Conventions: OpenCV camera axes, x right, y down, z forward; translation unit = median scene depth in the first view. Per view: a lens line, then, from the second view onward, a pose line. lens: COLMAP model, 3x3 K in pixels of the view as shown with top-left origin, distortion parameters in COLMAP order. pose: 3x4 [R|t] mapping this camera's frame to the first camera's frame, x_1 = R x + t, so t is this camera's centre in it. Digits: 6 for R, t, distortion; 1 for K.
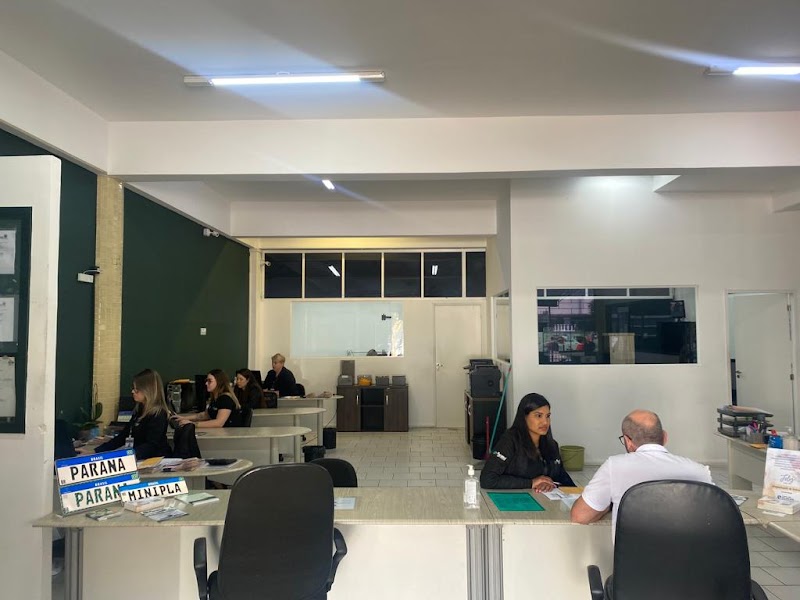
lens RADIAL K [[611.3, 0, 398.4], [0, 611.3, 292.6], [0, 0, 1]] dist [0.020299, -0.010417]
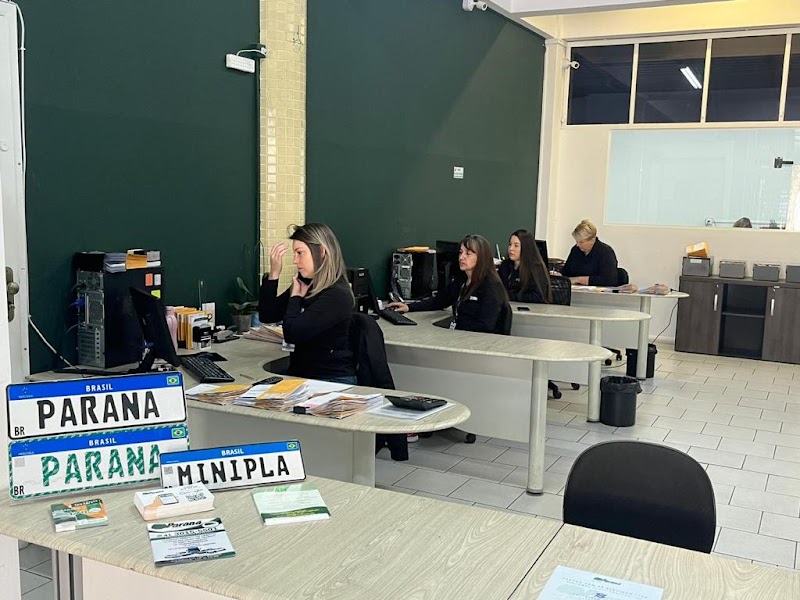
lens RADIAL K [[850.5, 0, 403.5], [0, 850.5, 300.1], [0, 0, 1]] dist [0.025540, 0.000000]
pose [[0.908475, 0.086468, -0.408897, -0.006682], [-0.008569, 0.982012, 0.188623, 0.028799], [0.417852, -0.167856, 0.892874, 0.190755]]
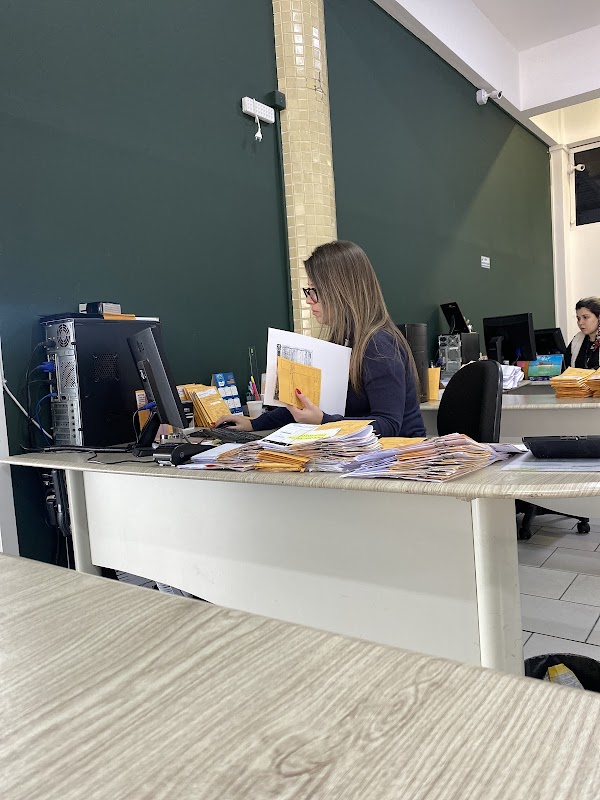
lens RADIAL K [[632.4, 0, 298.7], [0, 632.4, 399.7], [0, 0, 1]] dist [-0.016071, -0.000228]
pose [[0.826250, -0.001320, -0.563302, -0.113469], [0.089401, 0.987630, 0.128819, 0.102251], [0.556164, -0.156797, 0.816147, 0.349271]]
